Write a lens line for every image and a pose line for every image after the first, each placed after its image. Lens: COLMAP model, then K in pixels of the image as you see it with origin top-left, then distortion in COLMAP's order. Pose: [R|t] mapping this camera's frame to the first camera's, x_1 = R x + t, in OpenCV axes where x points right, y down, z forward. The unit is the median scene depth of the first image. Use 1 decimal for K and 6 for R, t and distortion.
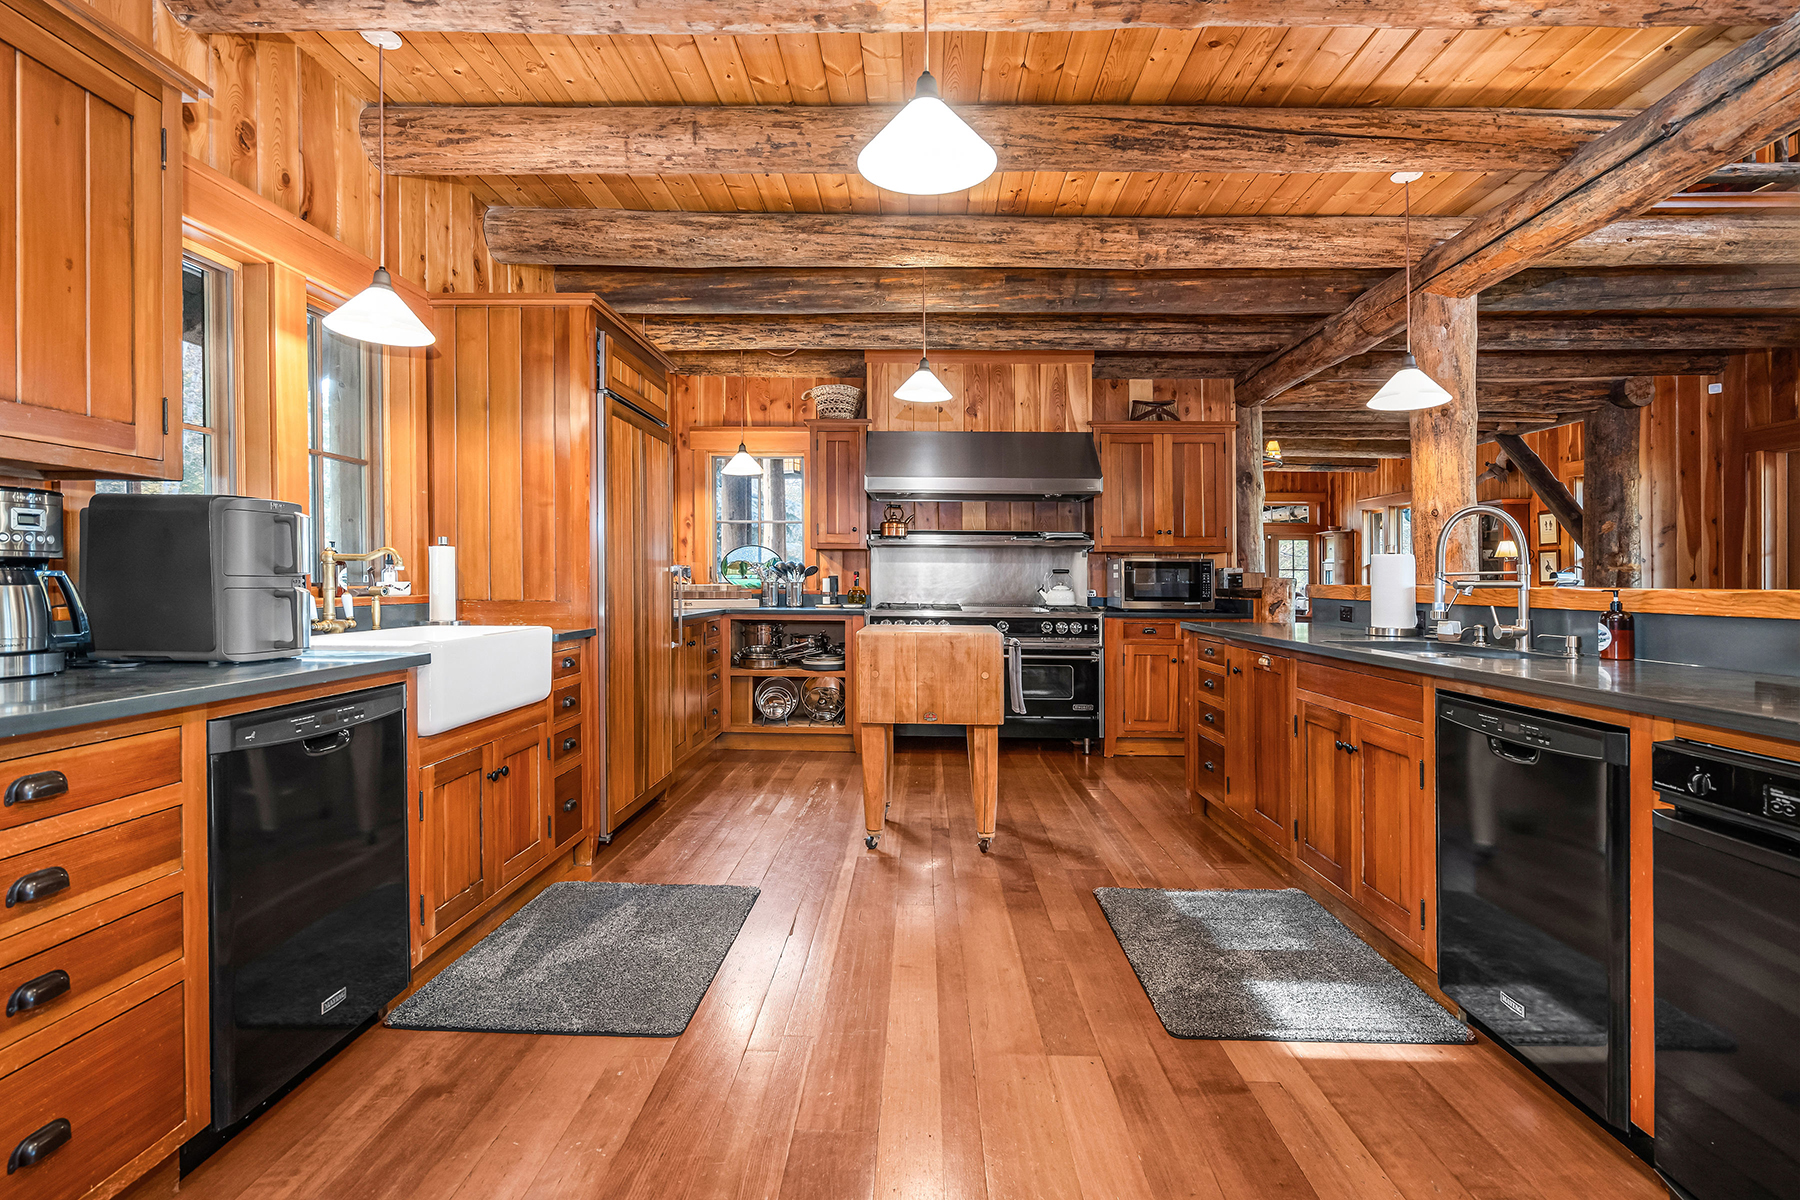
lens RADIAL K [[855.7, 0, 905.7], [0, 855.7, 590.7], [0, 0, 1]] dist [-0.002536, 0.000583]
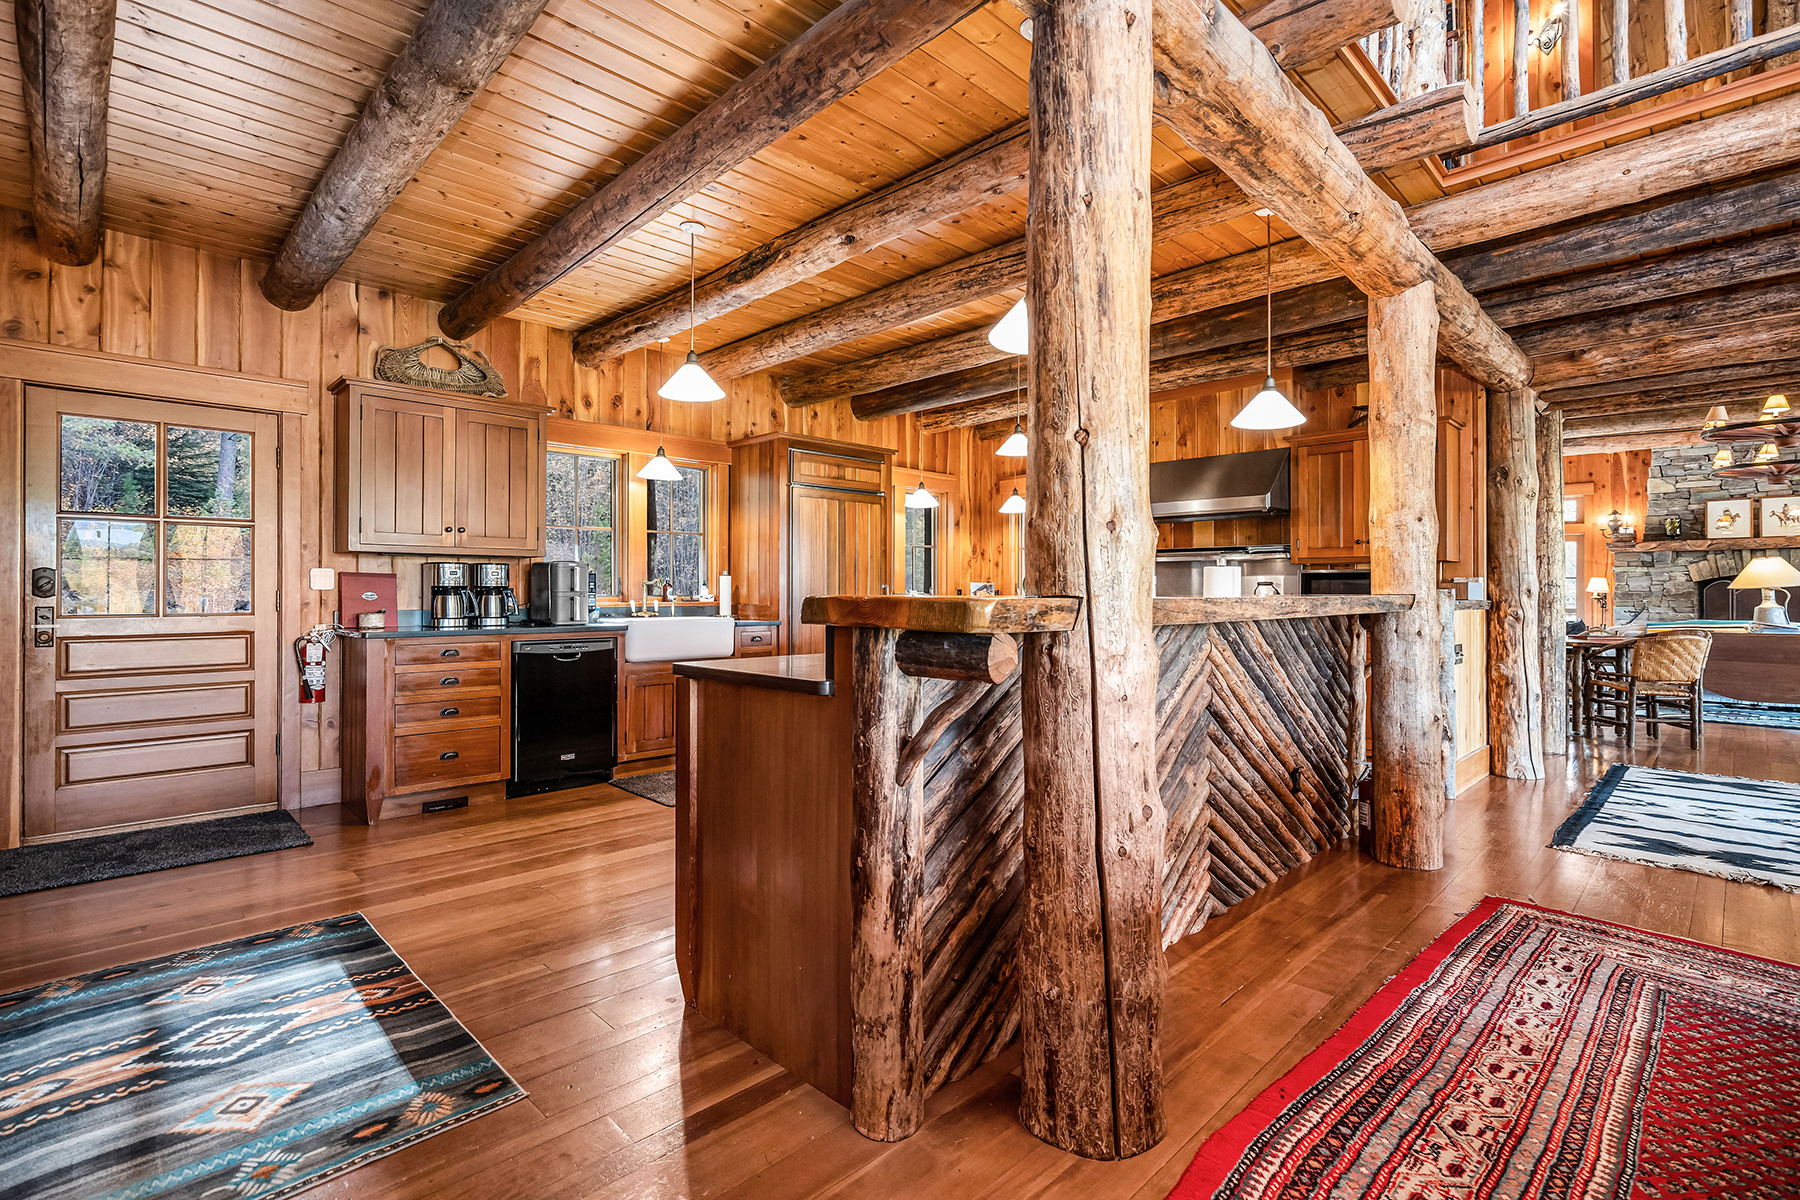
lens RADIAL K [[877.3, 0, 939.3], [0, 877.3, 600.4], [0, 0, 1]] dist [-0.001501, 0.001247]
pose [[0.720030, 0.000119, -0.693943, 0.977944], [-0.005465, 0.999970, -0.005499, 0.008940], [0.693921, 0.007752, 0.720009, -0.062900]]
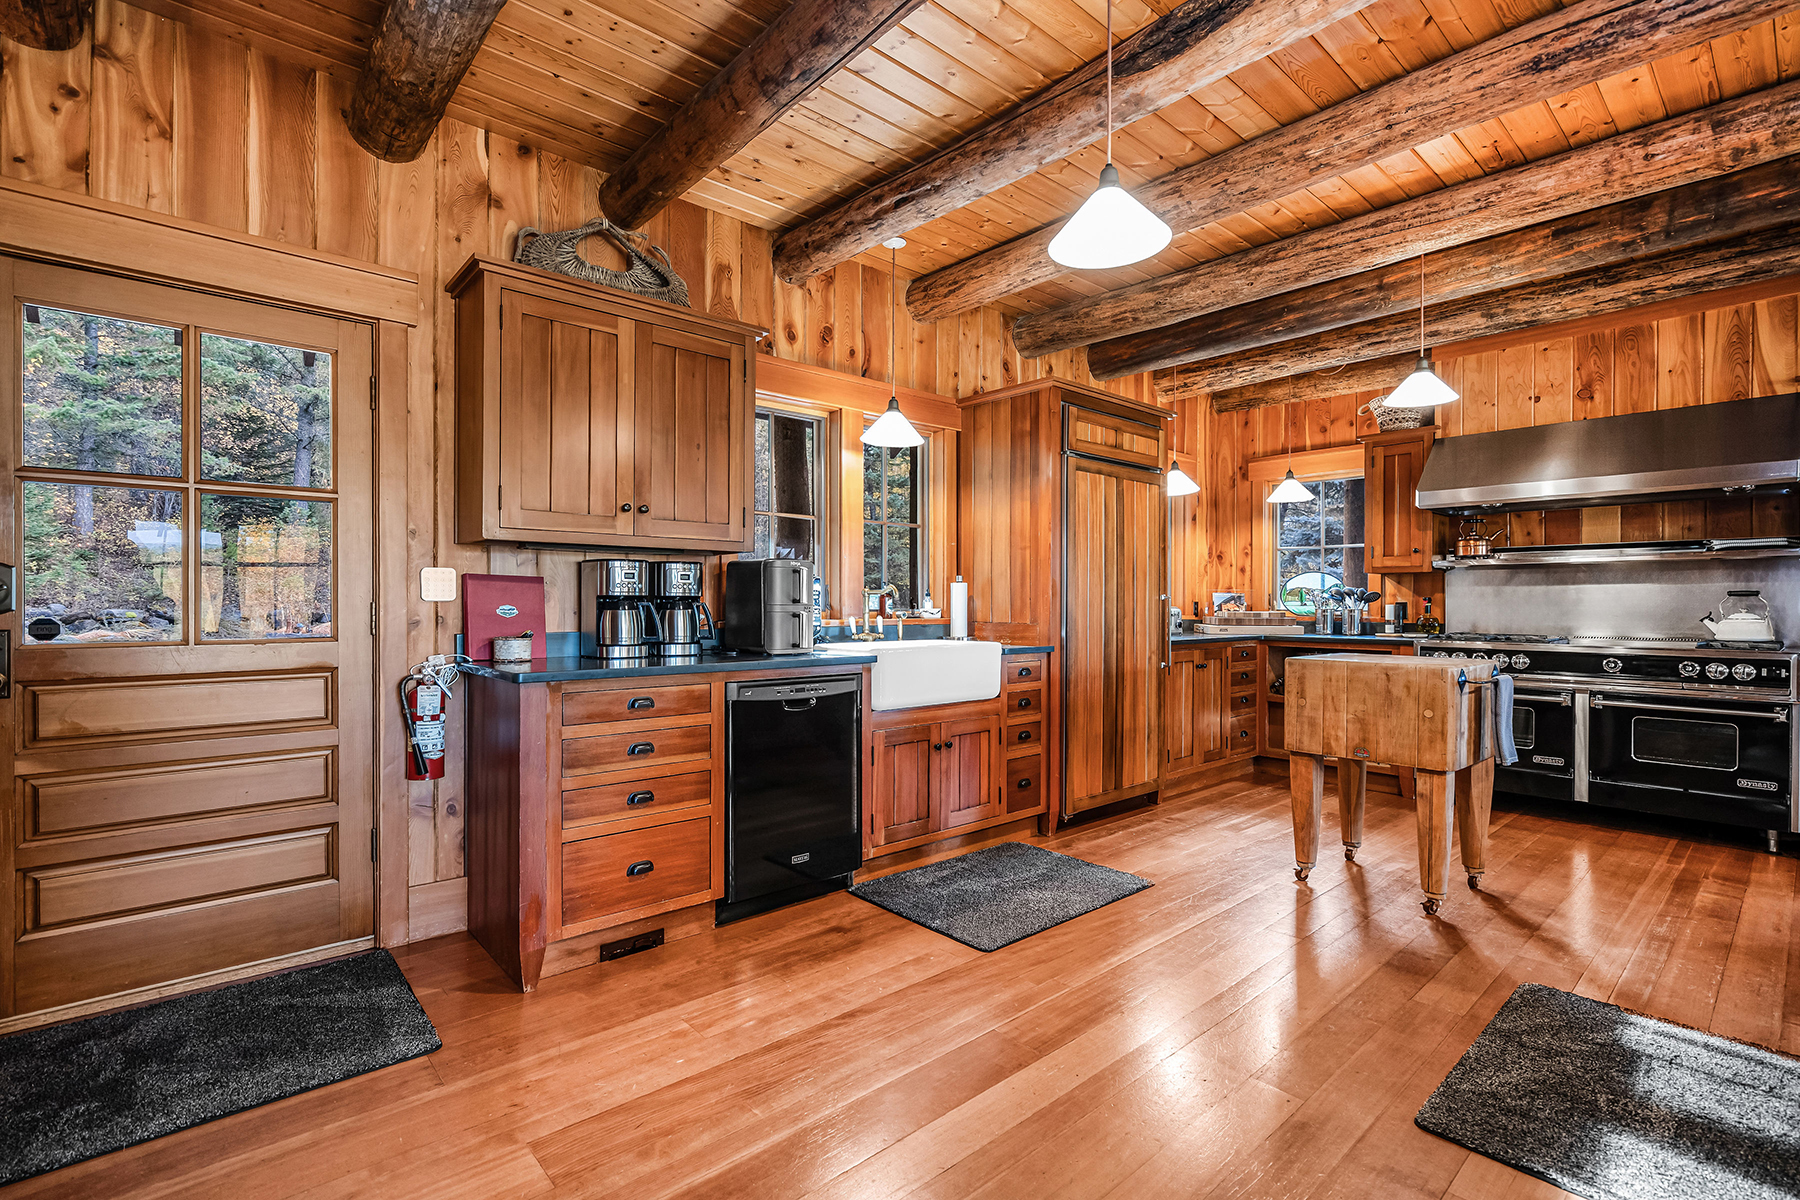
lens RADIAL K [[839.2, 0, 915.2], [0, 839.2, 618.8], [0, 0, 1]] dist [-0.002571, 0.001019]
pose [[0.682994, 0.006553, -0.730395, 0.337334], [-0.007150, 0.999972, 0.002286, 0.002996], [0.730389, 0.003661, 0.683021, 0.020822]]
